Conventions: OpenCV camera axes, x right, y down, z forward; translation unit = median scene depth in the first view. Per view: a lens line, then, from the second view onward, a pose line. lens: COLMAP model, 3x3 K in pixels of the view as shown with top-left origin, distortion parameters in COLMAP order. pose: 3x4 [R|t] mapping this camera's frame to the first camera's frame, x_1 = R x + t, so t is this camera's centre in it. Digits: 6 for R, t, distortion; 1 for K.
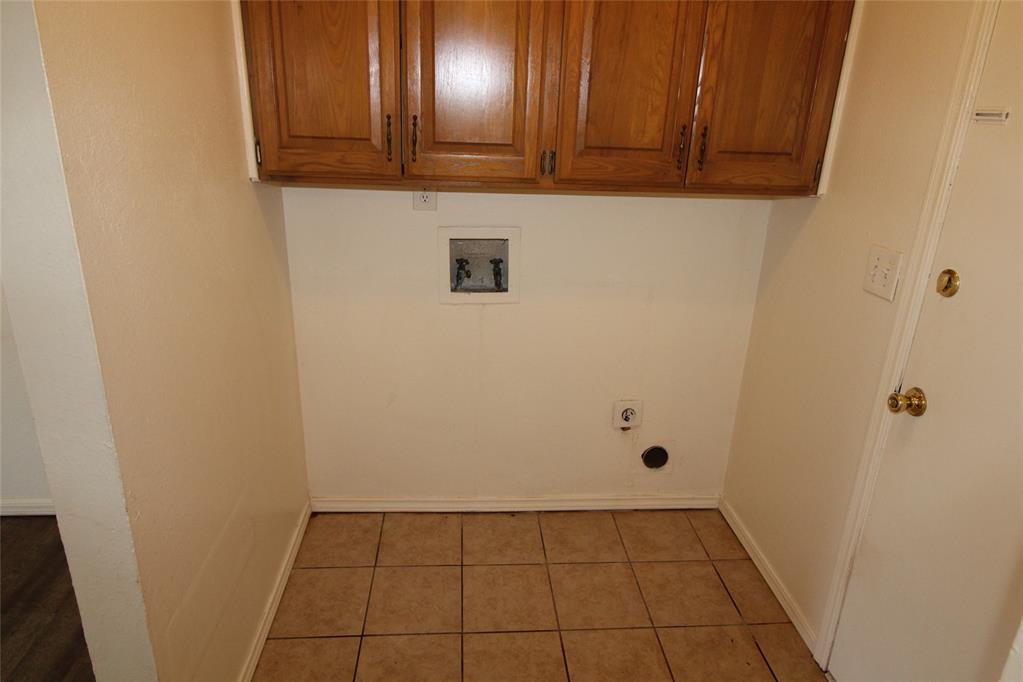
lens RADIAL K [[629.2, 0, 514.5], [0, 629.2, 336.4], [0, 0, 1]] dist [0.004908, -0.011116]
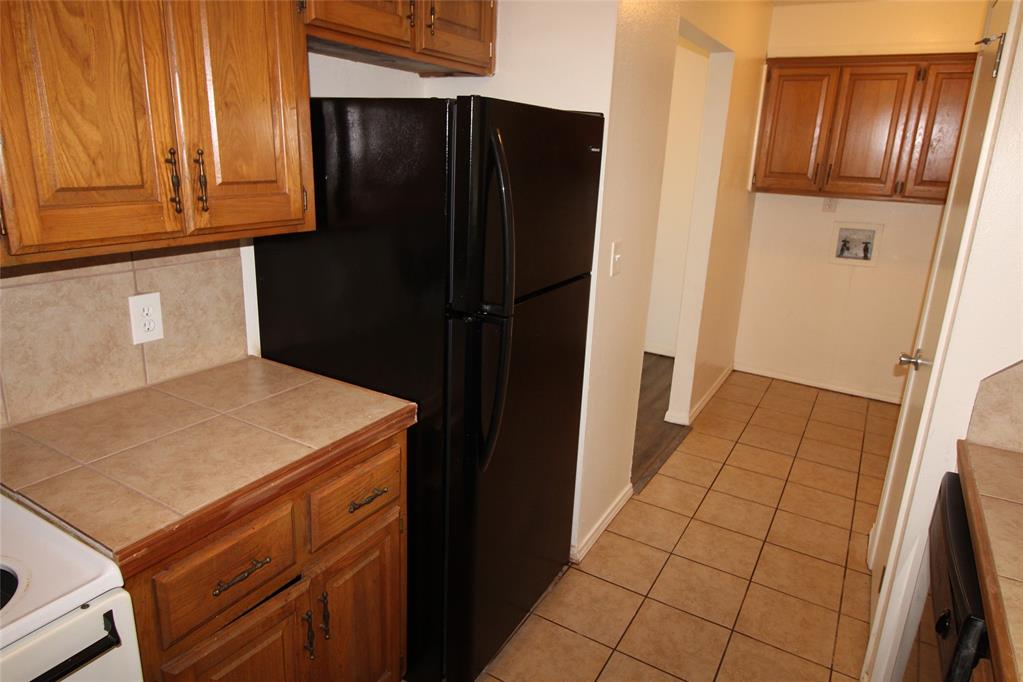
lens RADIAL K [[629.2, 0, 518.0], [0, 629.2, 325.1], [0, 0, 1]] dist [0.004908, -0.011116]
pose [[0.821092, 0.152528, -0.550039, 0.234773], [-0.195193, 0.980572, -0.019465, 0.448106], [0.536383, 0.123346, 0.834912, -1.327485]]
